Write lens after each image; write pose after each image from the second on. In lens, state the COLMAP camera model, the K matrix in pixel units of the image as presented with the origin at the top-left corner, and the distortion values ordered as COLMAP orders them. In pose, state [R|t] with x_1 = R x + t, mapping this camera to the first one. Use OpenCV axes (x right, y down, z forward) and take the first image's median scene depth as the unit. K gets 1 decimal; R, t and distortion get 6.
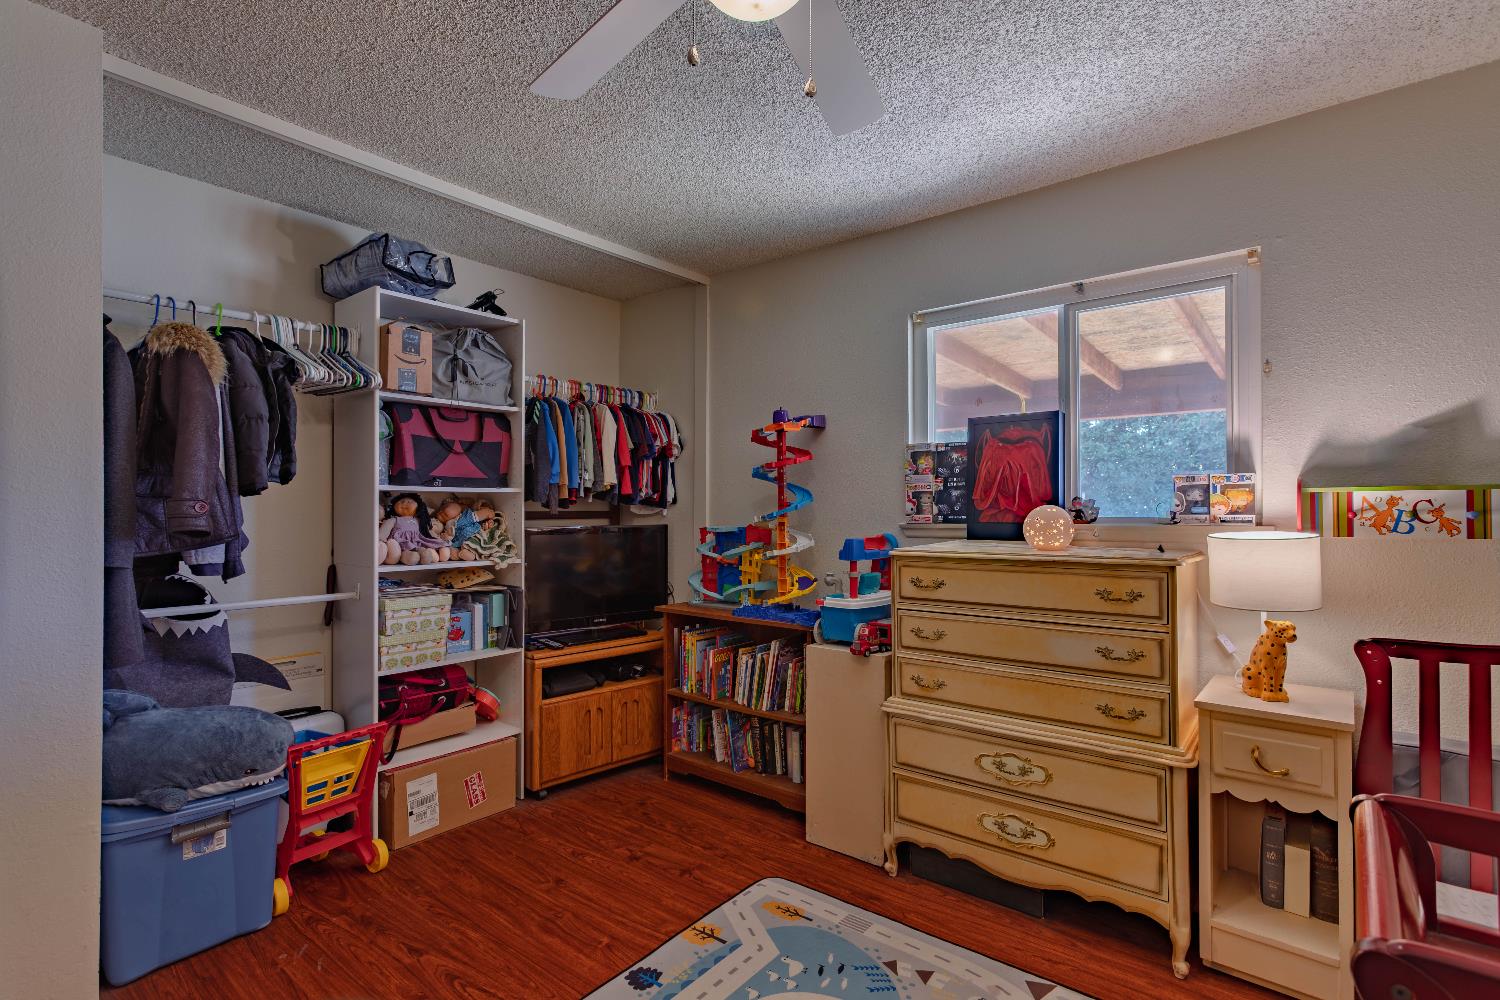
lens RADIAL K [[721.7, 0, 757.2], [0, 721.7, 490.9], [0, 0, 1]] dist [0.003134, 0.000891]
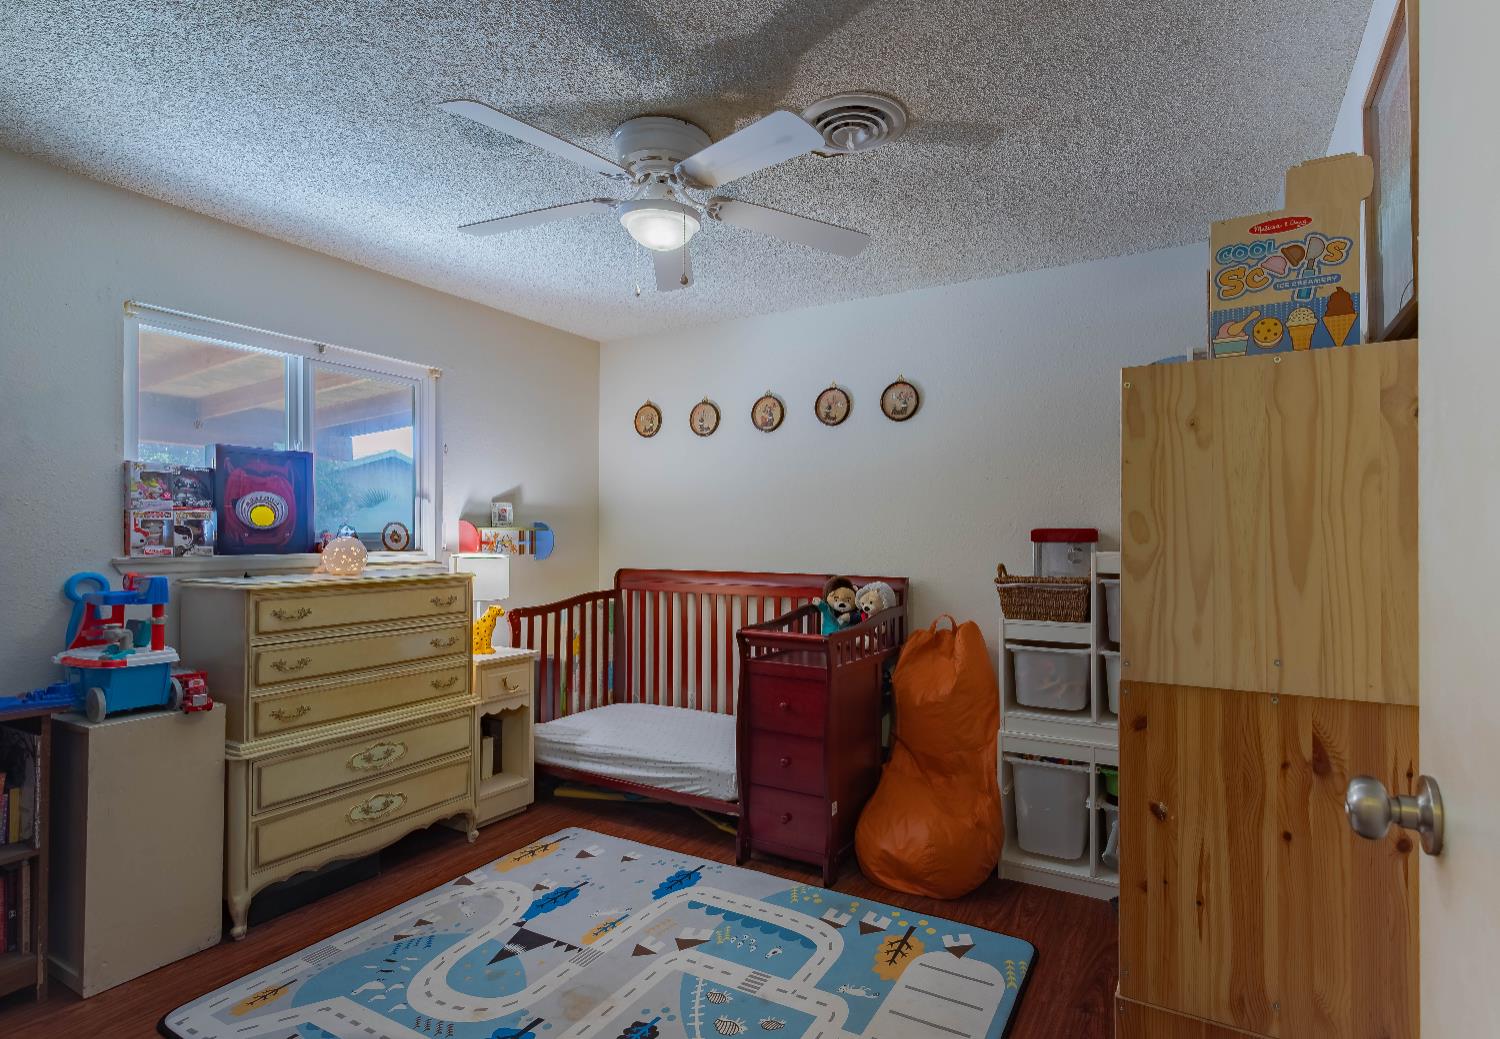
lens RADIAL K [[766.4, 0, 754.1], [0, 766.4, 531.7], [0, 0, 1]] dist [0.000851, -0.002949]
pose [[-0.144504, 0.015439, 0.989384, -0.973462], [-0.016084, 0.999710, -0.017950, 0.024532], [-0.989374, -0.018507, -0.144213, 0.557420]]
